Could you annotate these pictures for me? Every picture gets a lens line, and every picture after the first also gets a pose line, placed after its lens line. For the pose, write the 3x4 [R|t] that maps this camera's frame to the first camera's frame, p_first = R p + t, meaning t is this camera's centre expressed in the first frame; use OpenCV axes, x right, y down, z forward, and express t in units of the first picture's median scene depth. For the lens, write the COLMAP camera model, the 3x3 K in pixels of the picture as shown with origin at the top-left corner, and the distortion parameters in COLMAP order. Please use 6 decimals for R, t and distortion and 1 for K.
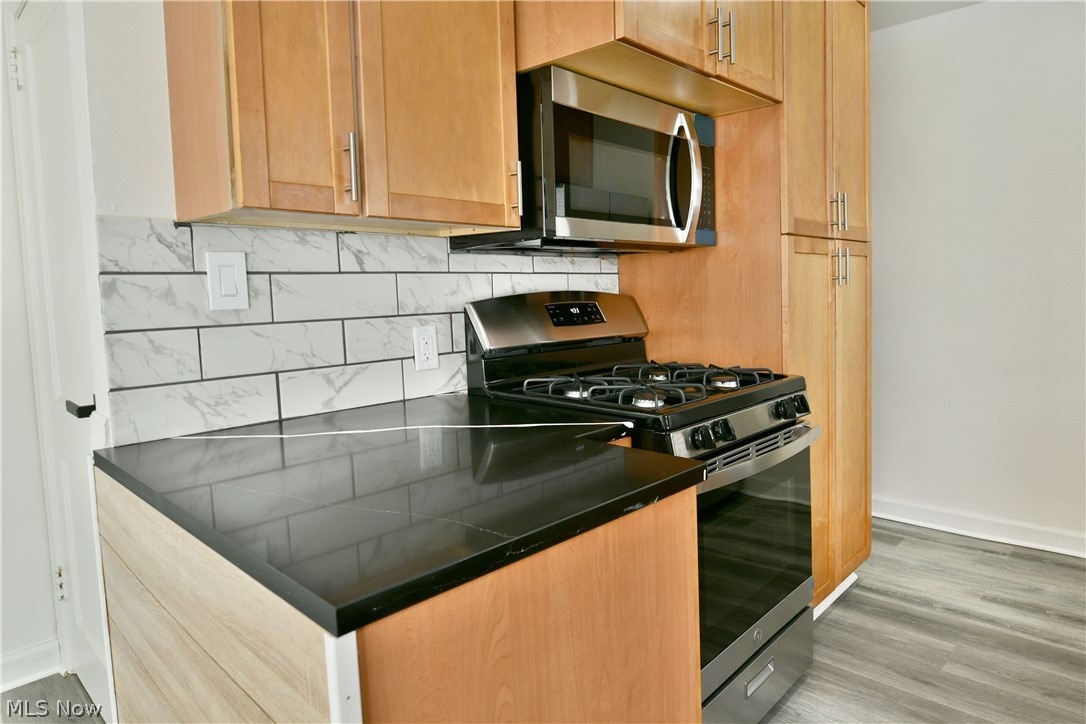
lens RADIAL K [[663.6, 0, 547.6], [0, 663.6, 319.9], [0, 0, 1]] dist [-0.003862, -0.000972]
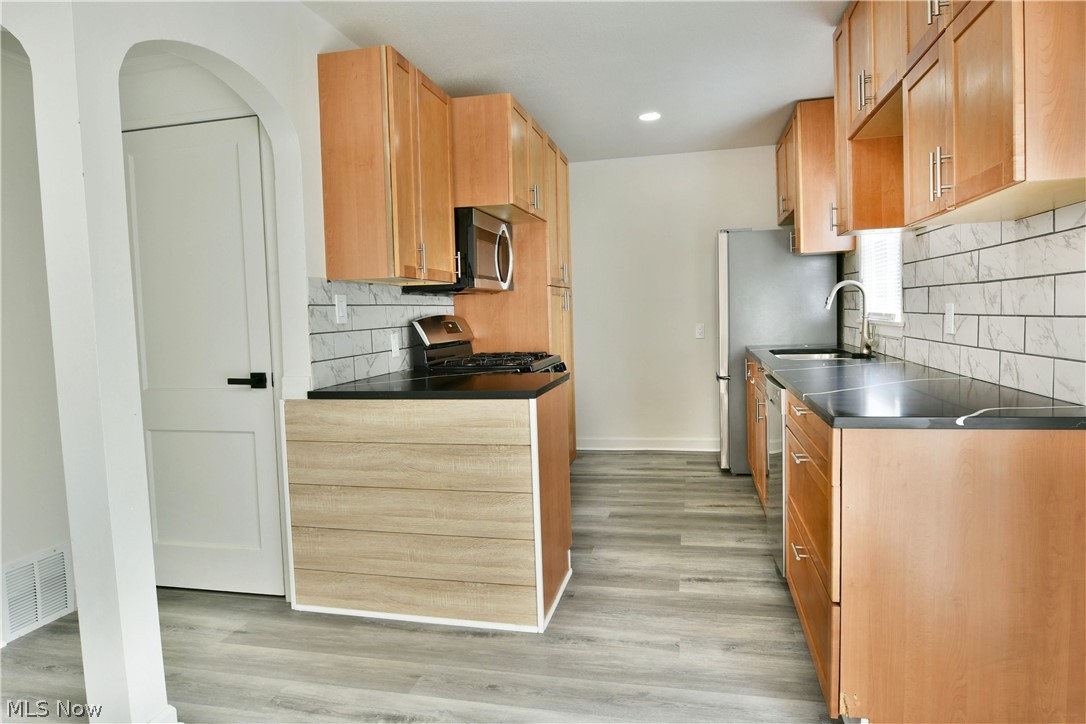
lens RADIAL K [[669.9, 0, 534.8], [0, 669.9, 347.7], [0, 0, 1]] dist [-0.011962, -0.002145]
pose [[0.866310, -0.030850, 0.498553, -0.783331], [0.033585, 0.999430, 0.003484, 0.055925], [-0.498377, 0.013725, 0.866852, -0.829132]]
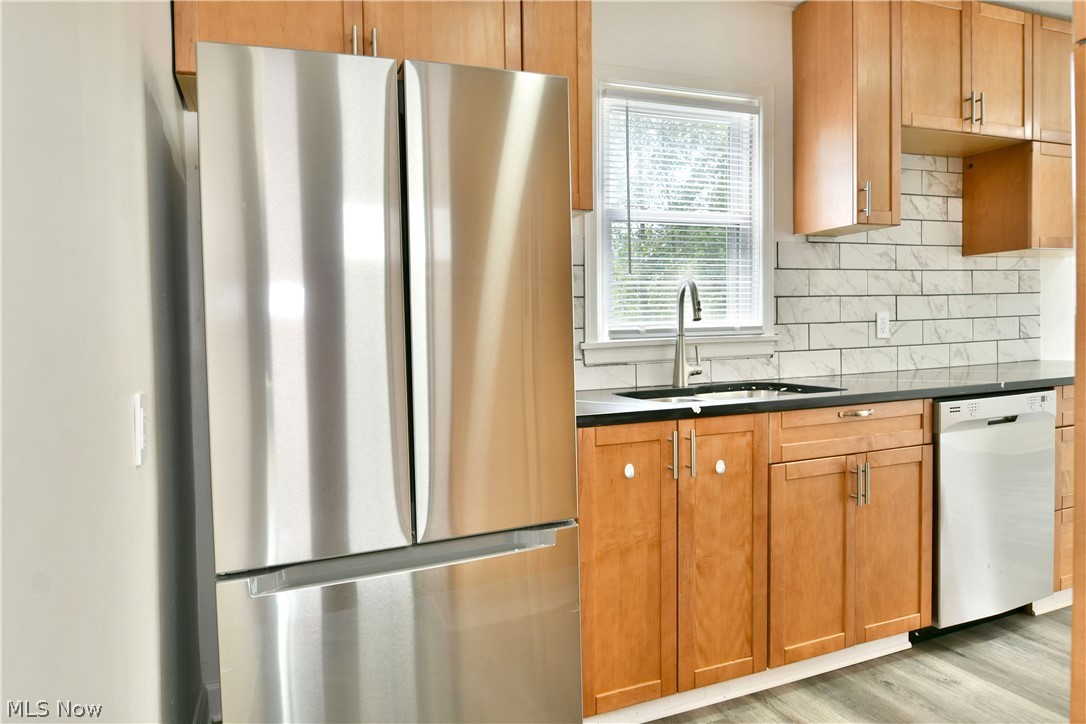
lens RADIAL K [[632.2, 0, 553.7], [0, 632.2, 359.9], [0, 0, 1]] dist [-0.018772, -0.001240]
pose [[-0.897490, 0.033157, 0.439788, 0.771170], [0.073363, 0.994501, 0.074737, -0.063224], [-0.434891, 0.099340, -0.894987, 1.747088]]
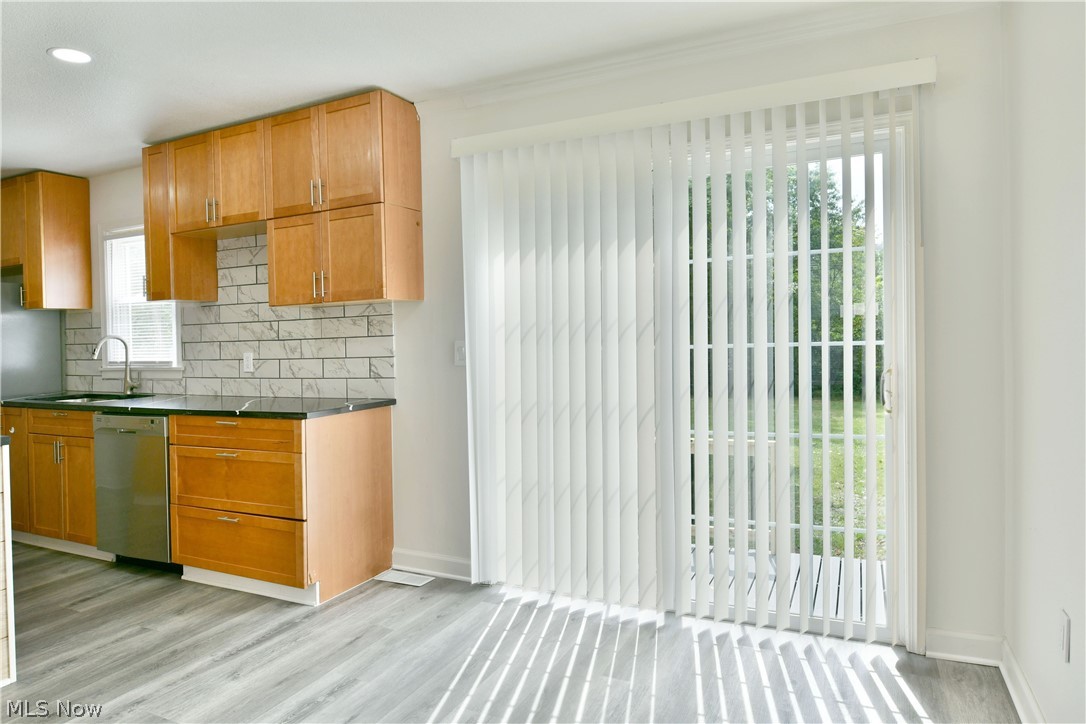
lens RADIAL K [[660.8, 0, 543.8], [0, 660.8, 331.9], [0, 0, 1]] dist [-0.003417, -0.010491]
pose [[-0.311667, 0.039788, 0.949358, -1.748982], [0.074901, 0.997043, -0.017197, 0.038798], [-0.947235, 0.065748, -0.313726, -0.281399]]
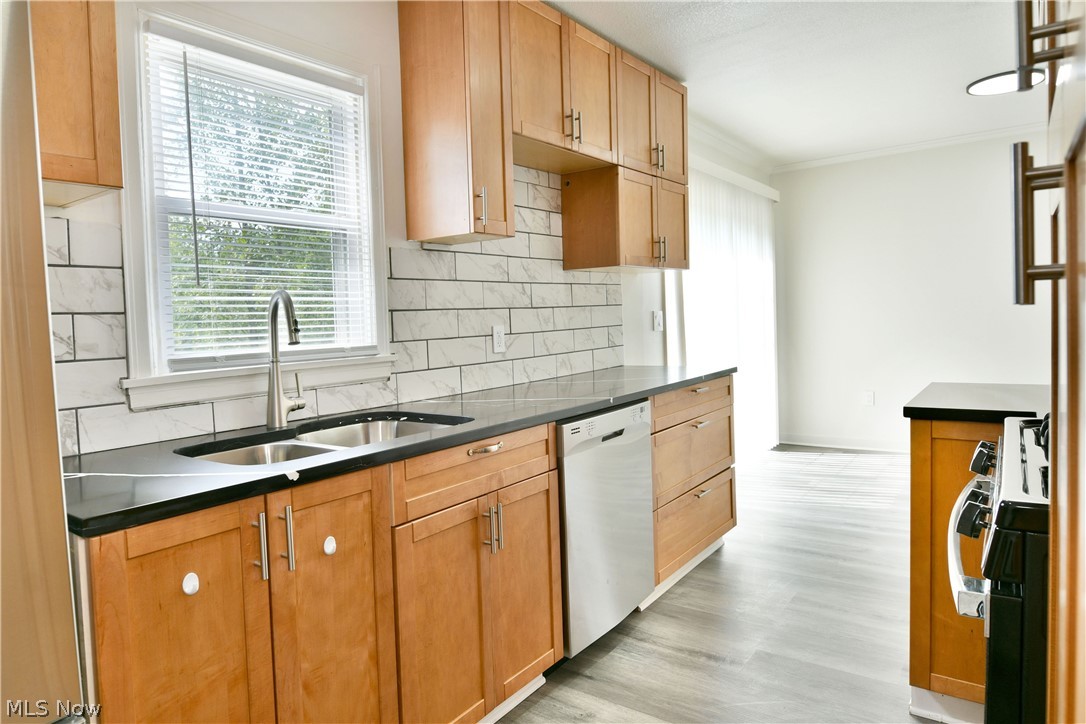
lens RADIAL K [[642.8, 0, 530.4], [0, 642.8, 353.7], [0, 0, 1]] dist [-0.009296, -0.002036]
pose [[-0.992486, 0.072834, -0.098322, 0.800611], [0.062943, 0.992974, 0.100202, -0.087264], [0.104930, 0.093260, -0.990097, 1.521923]]
